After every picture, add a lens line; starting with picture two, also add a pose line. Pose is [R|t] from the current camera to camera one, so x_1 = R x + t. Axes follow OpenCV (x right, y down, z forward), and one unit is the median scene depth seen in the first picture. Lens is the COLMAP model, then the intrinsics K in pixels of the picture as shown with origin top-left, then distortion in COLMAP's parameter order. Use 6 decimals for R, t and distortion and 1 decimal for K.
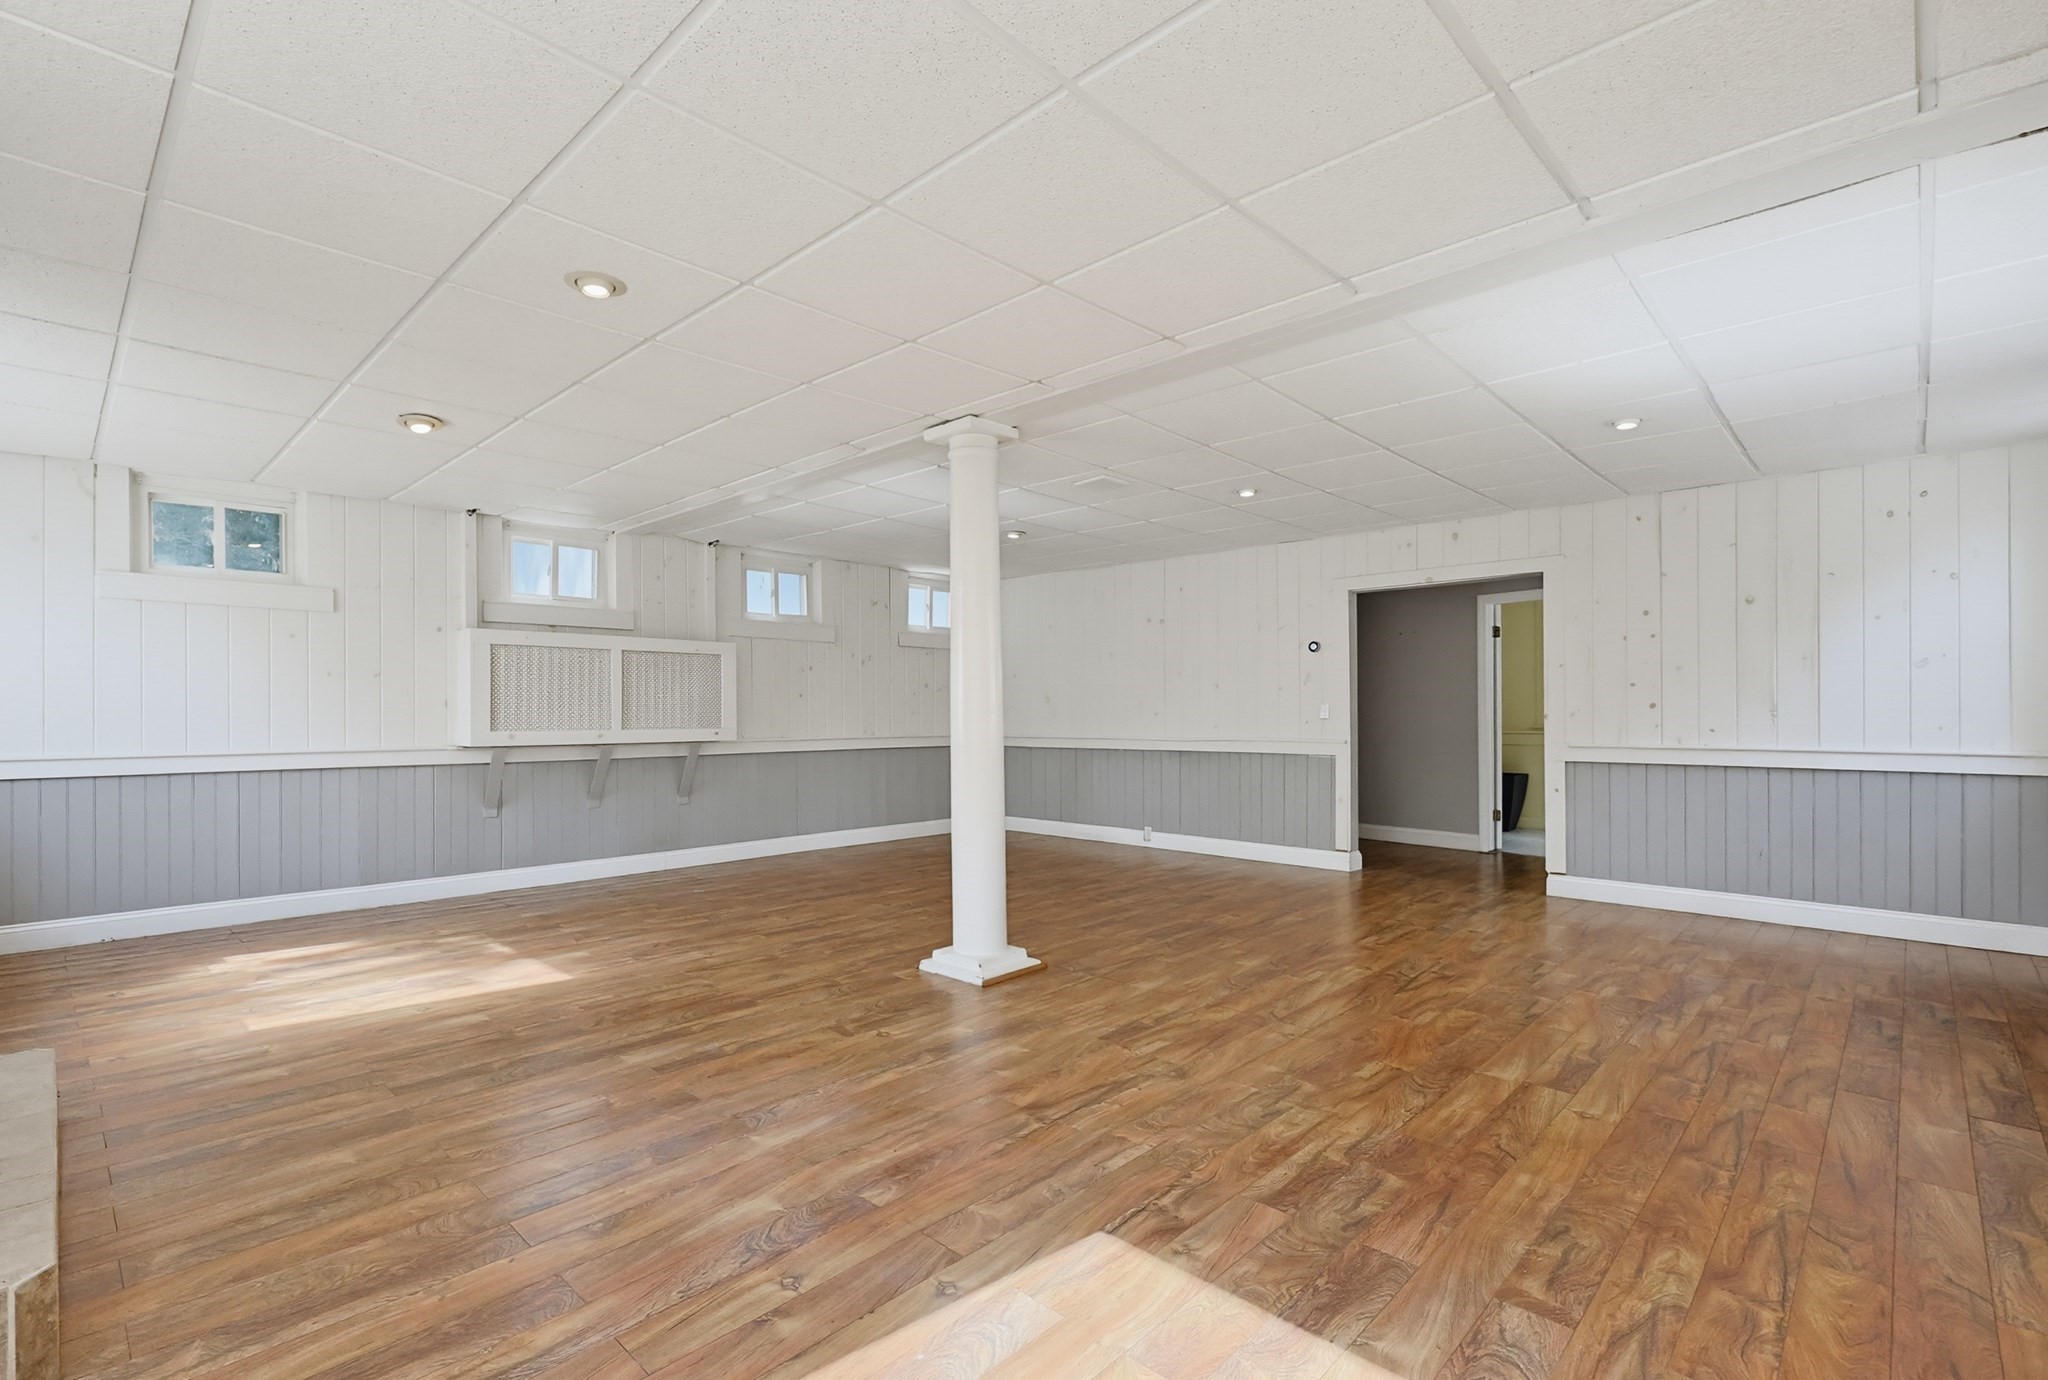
lens RADIAL K [[1006.0, 0, 1013.0], [0, 1006.0, 707.1], [0, 0, 1]] dist [-0.001394, 0.000019]
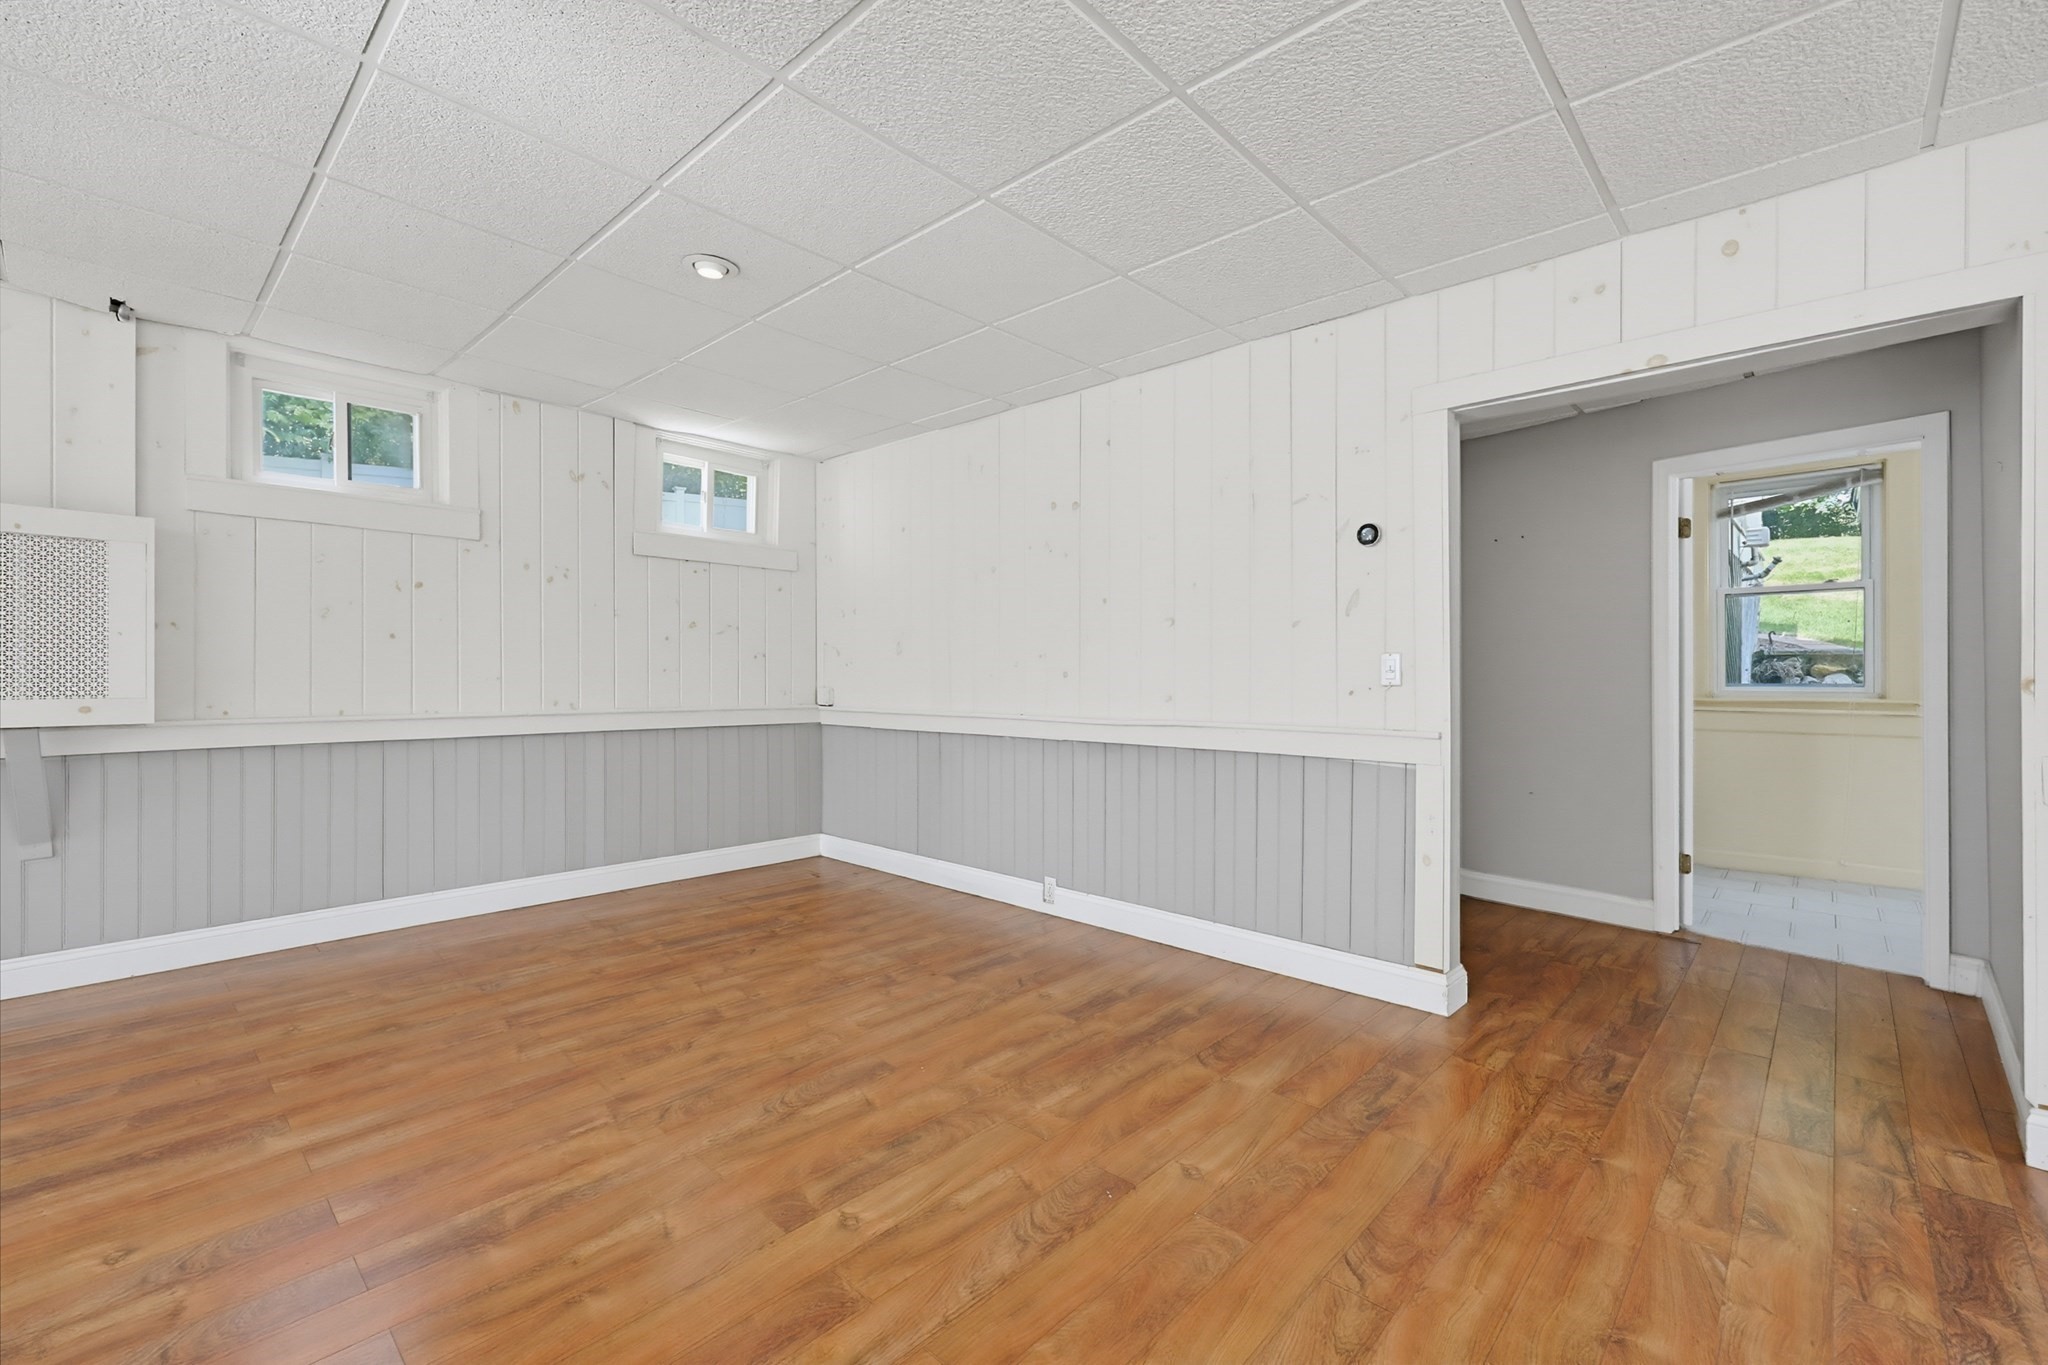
lens RADIAL K [[881.5, 0, 1038.7], [0, 881.5, 670.8], [0, 0, 1]] dist [-0.000256, 0.001562]
pose [[0.999878, 0.007066, 0.013943, 0.132734], [-0.007073, 0.999975, 0.000429, 0.005406], [-0.013939, -0.000527, 0.999903, 0.566289]]
